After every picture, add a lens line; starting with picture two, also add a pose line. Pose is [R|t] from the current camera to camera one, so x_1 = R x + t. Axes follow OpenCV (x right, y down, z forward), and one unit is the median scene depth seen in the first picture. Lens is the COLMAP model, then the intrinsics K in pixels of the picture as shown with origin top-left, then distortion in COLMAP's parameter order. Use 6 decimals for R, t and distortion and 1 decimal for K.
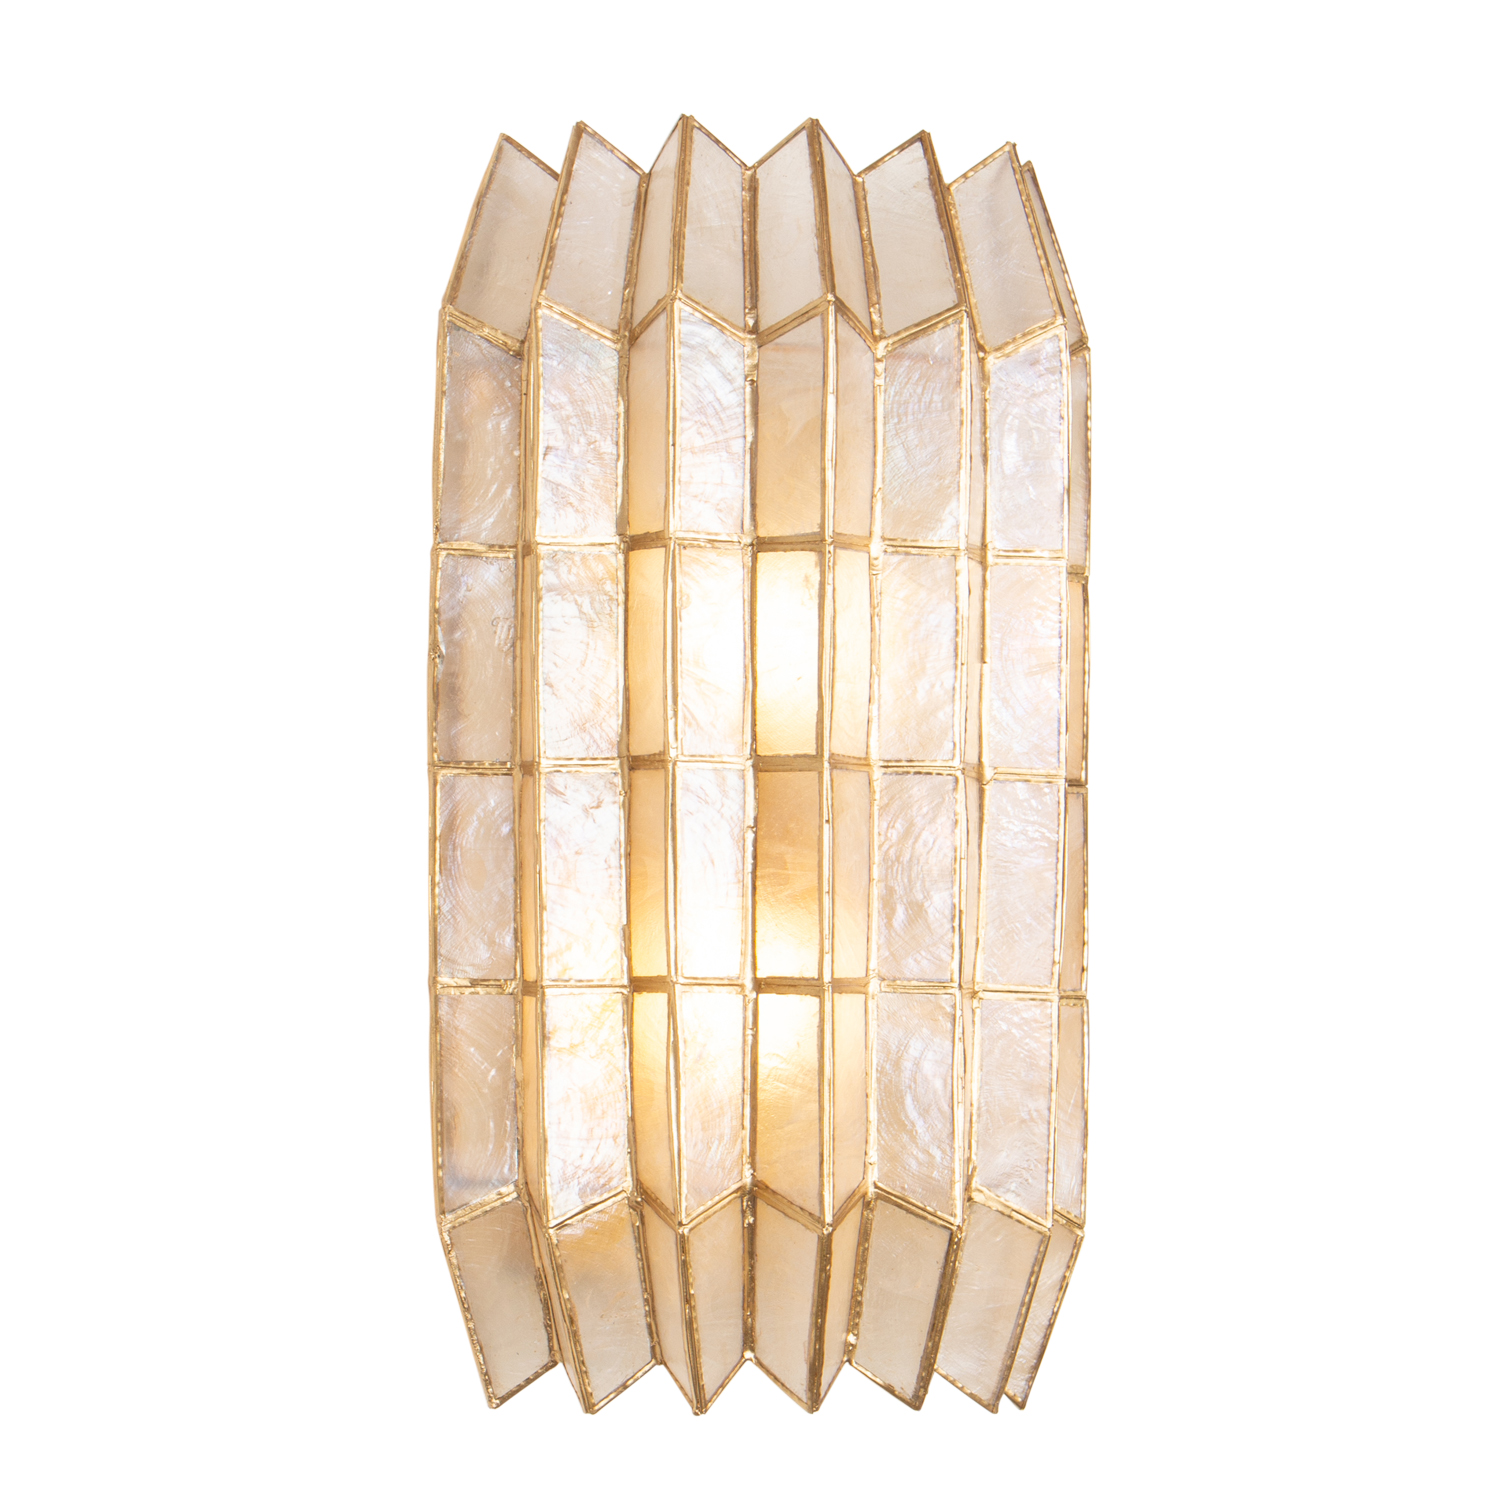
lens RADIAL K [[4388.0, 0, 750.0], [0, 4388.0, 750.0], [0, 0, 1]] dist [-0.106441, -0.058475]
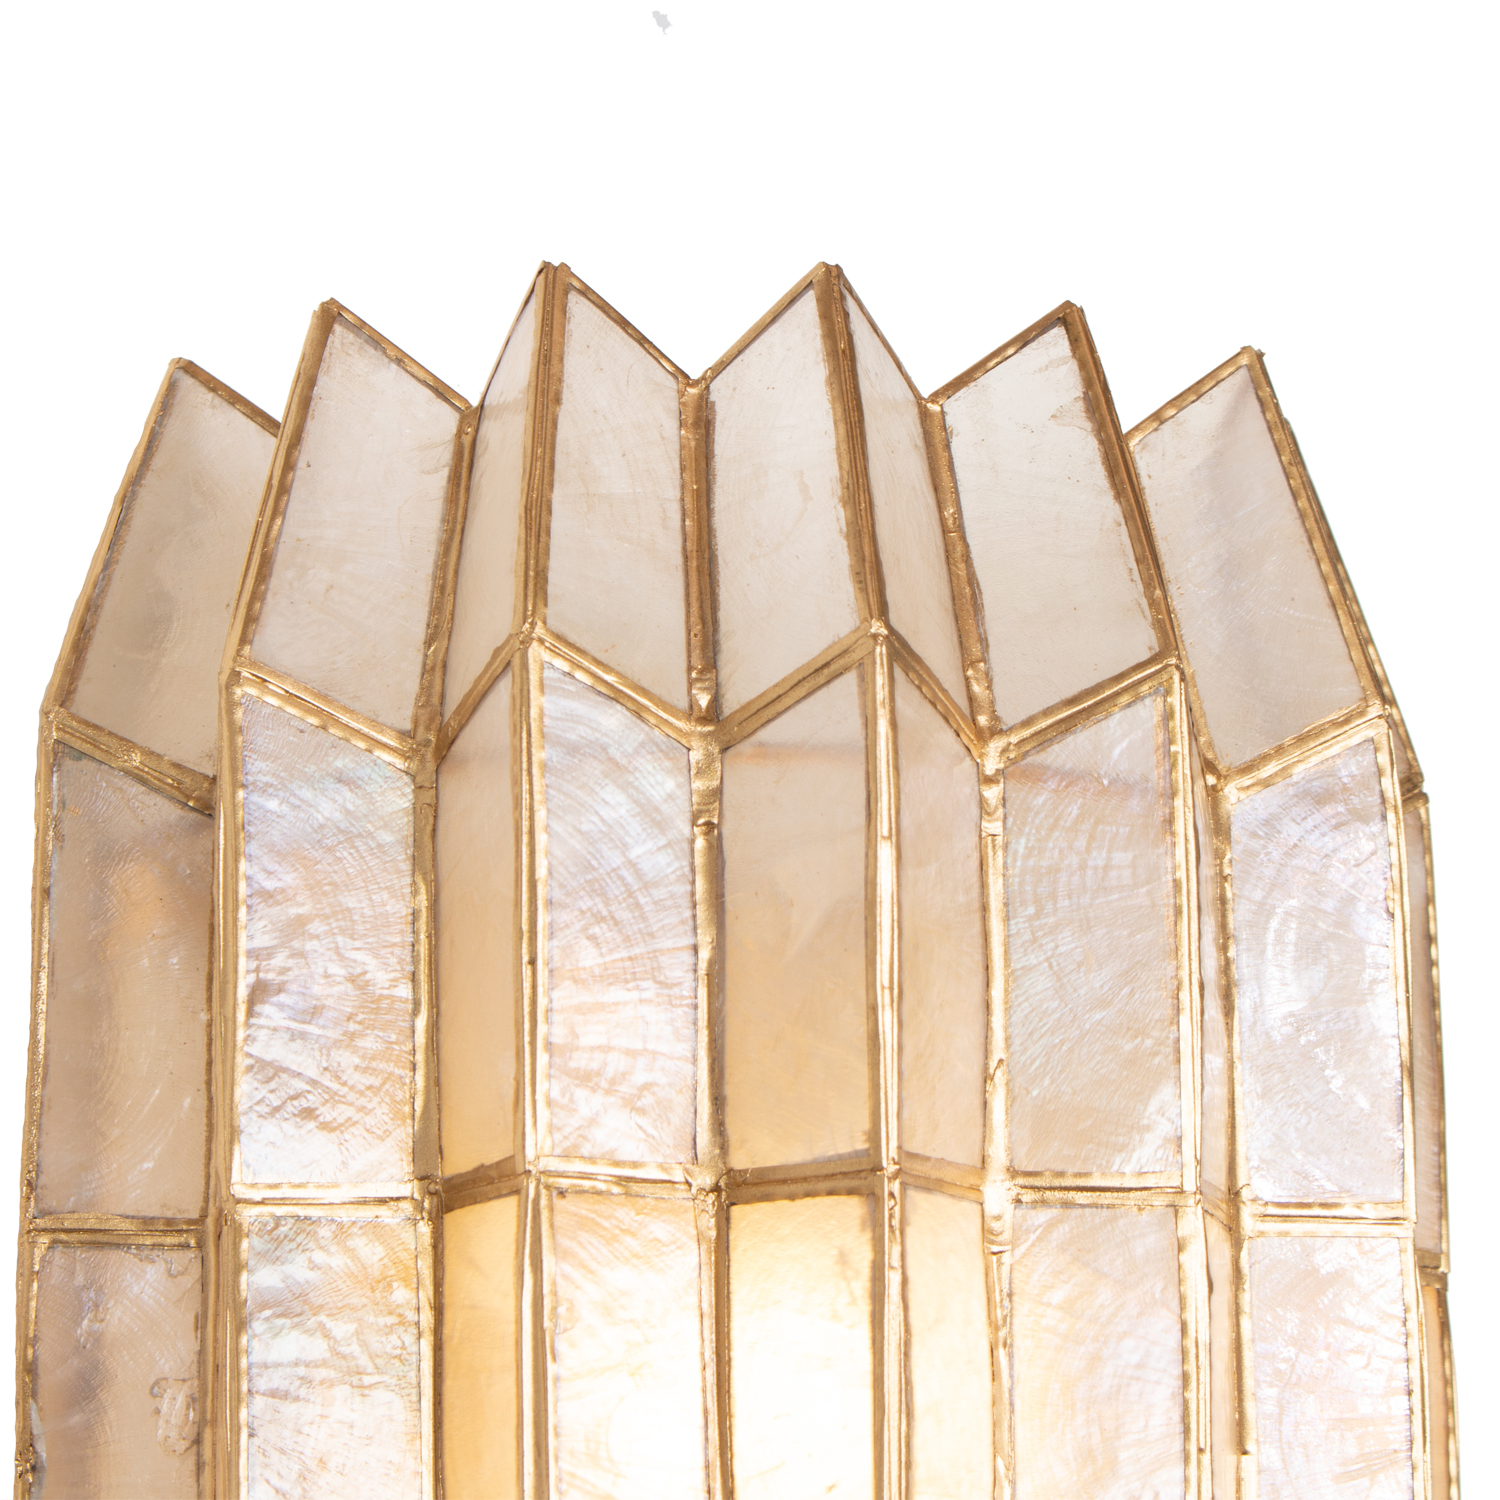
lens RADIAL K [[5495.4, 0, 750.0], [0, 5495.4, 750.0], [0, 0, 1]] dist [-0.084912, 1.919124]
pose [[0.999613, -0.026817, -0.007445, 0.009003], [0.025111, 0.984398, -0.174155, 0.006155], [0.012000, 0.173901, 0.984690, 0.441841]]
